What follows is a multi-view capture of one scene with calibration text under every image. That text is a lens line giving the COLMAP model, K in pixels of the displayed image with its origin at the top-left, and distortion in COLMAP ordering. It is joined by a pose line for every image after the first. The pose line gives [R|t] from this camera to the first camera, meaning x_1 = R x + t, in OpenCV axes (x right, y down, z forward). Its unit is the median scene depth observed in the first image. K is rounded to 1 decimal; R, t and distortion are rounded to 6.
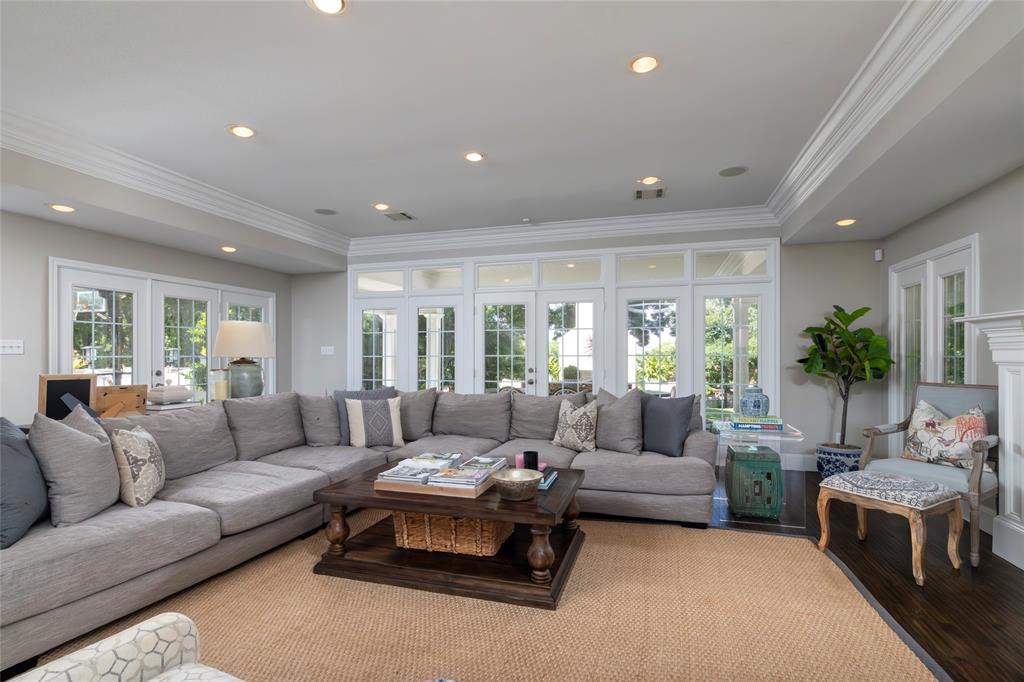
lens RADIAL K [[495.4, 0, 512.0], [0, 495.4, 341.0], [0, 0, 1]] dist [0.001167, 0.000283]
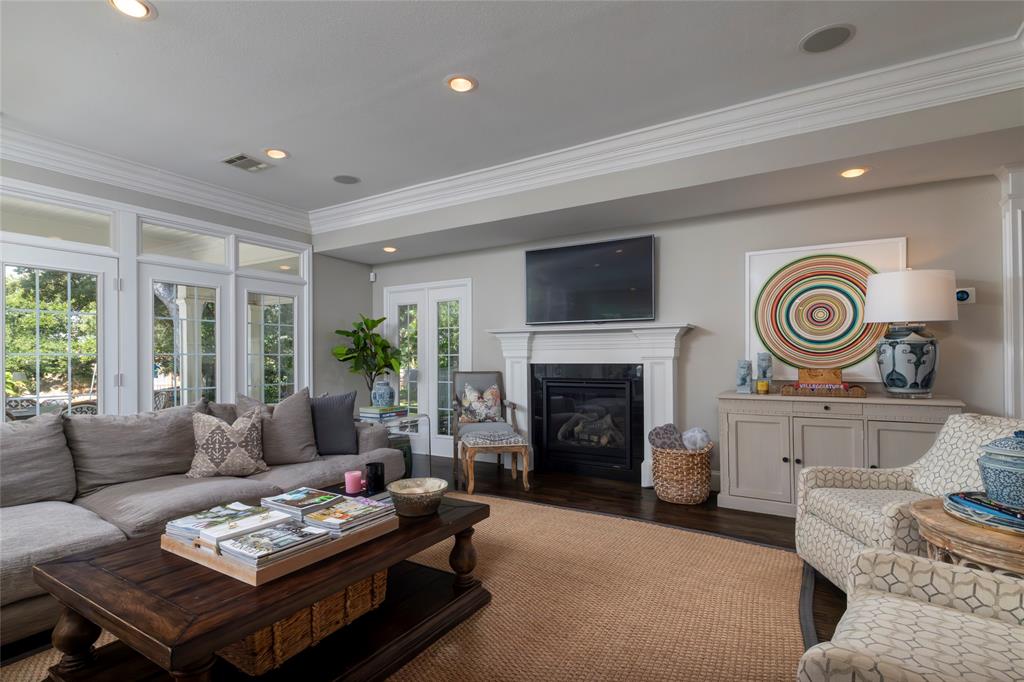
lens RADIAL K [[495.4, 0, 512.0], [0, 495.4, 341.0], [0, 0, 1]] dist [0.001167, 0.000283]
pose [[0.247659, 0.034398, 0.968236, -0.531154], [-0.023984, 0.999281, -0.029367, 0.027977], [-0.968550, -0.015949, 0.248306, 0.425914]]
